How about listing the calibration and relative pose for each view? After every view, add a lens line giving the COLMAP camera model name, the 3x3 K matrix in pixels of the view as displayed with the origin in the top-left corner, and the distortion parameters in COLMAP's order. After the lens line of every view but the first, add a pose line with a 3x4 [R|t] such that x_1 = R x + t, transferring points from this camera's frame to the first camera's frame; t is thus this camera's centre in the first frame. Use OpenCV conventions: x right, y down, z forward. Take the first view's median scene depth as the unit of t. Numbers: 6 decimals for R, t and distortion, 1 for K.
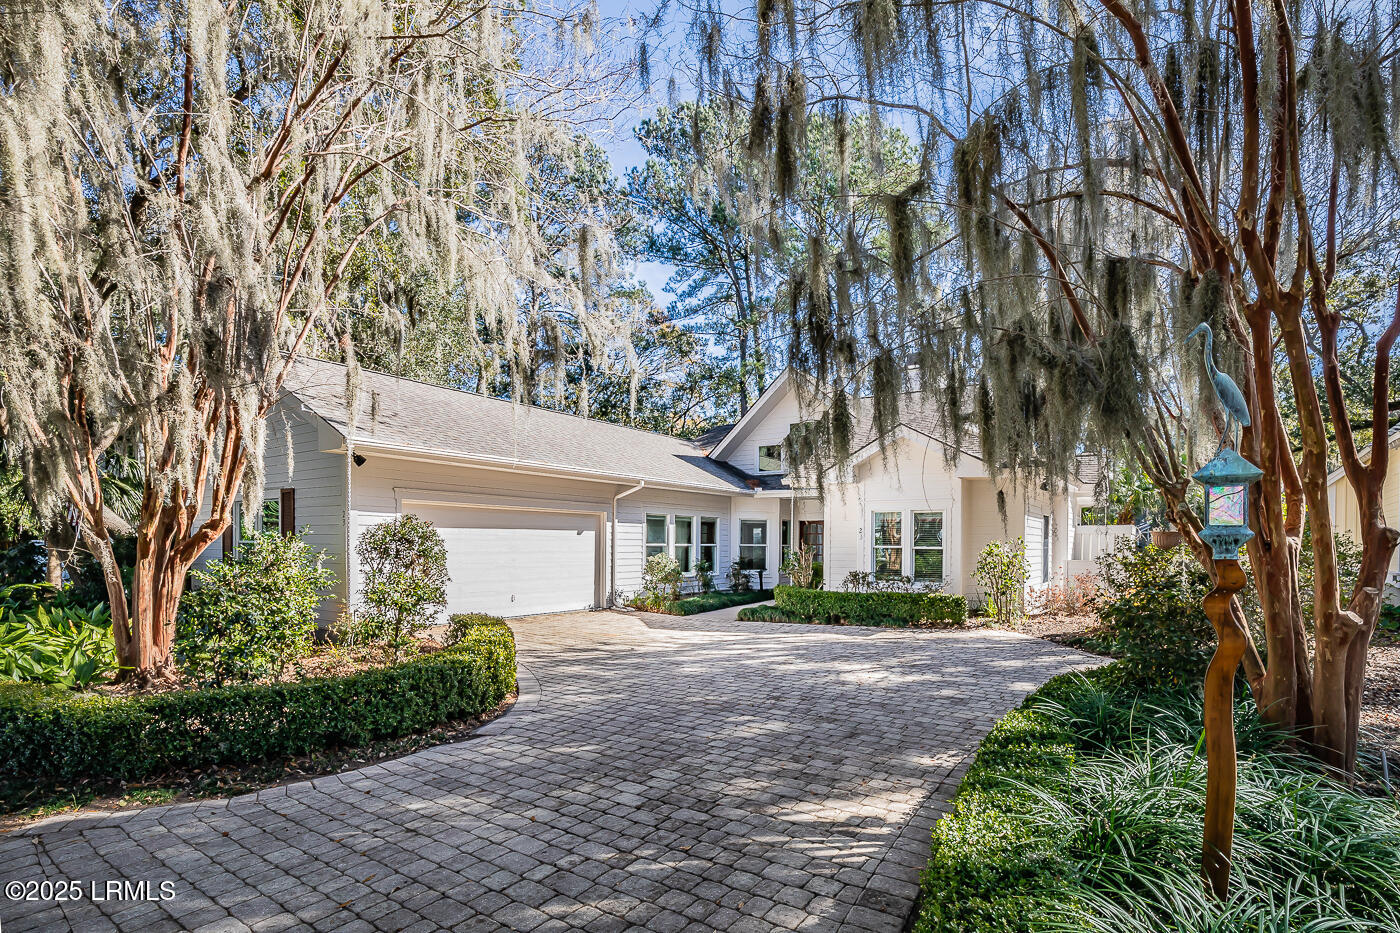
lens RADIAL K [[644.6, 0, 724.8], [0, 644.6, 472.1], [0, 0, 1]] dist [-0.030423, 0.000141]
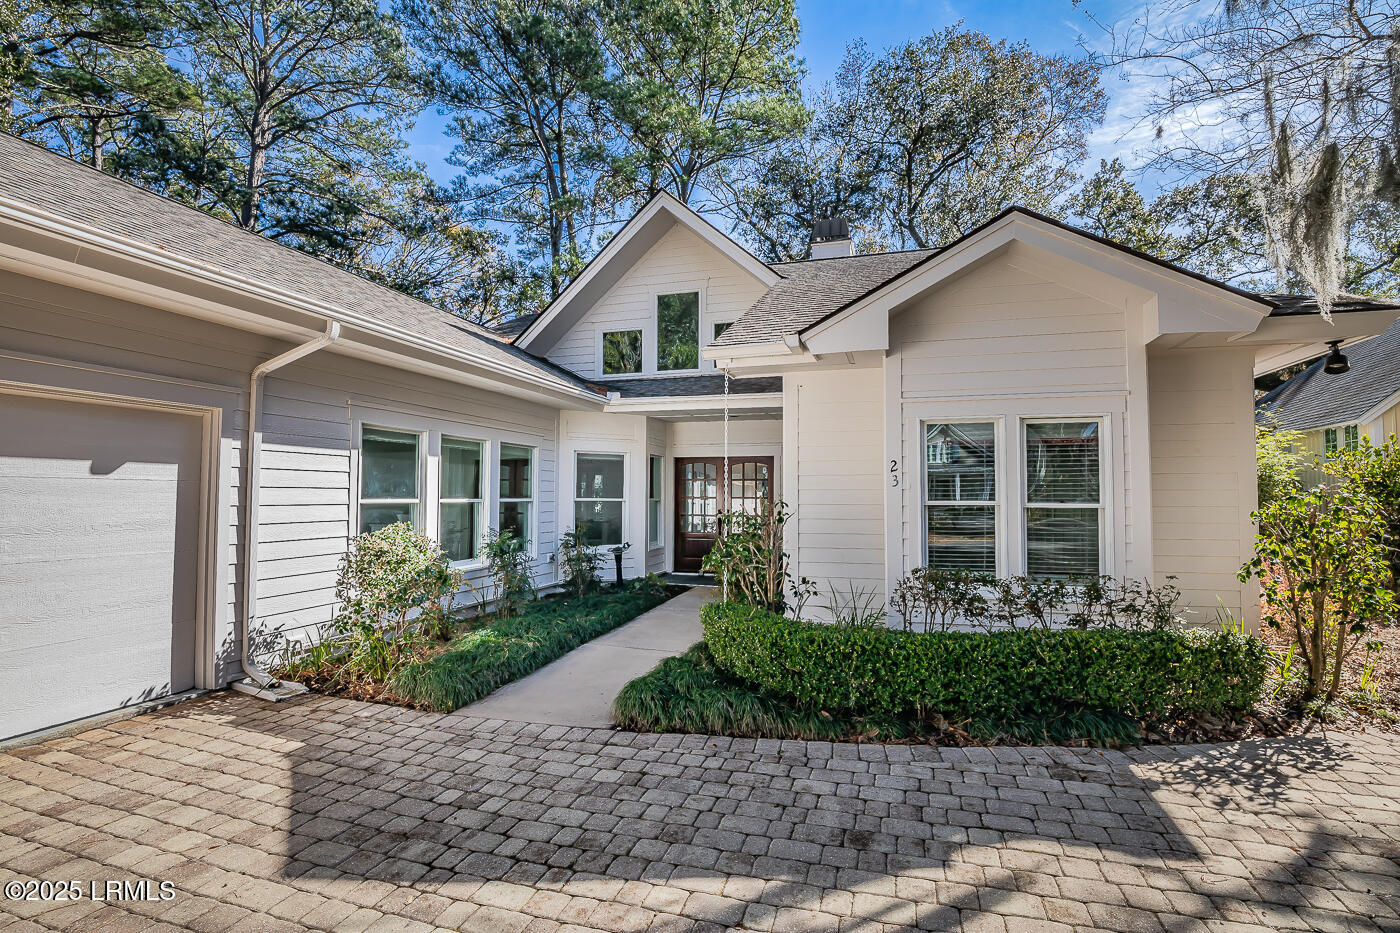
lens RADIAL K [[644.6, 0, 724.8], [0, 644.6, 472.1], [0, 0, 1]] dist [-0.030423, 0.000141]
pose [[0.953404, 0.006111, 0.301635, -0.022572], [-0.029886, 0.996790, 0.074268, 0.052173], [-0.300213, -0.079822, 0.950526, 0.501116]]
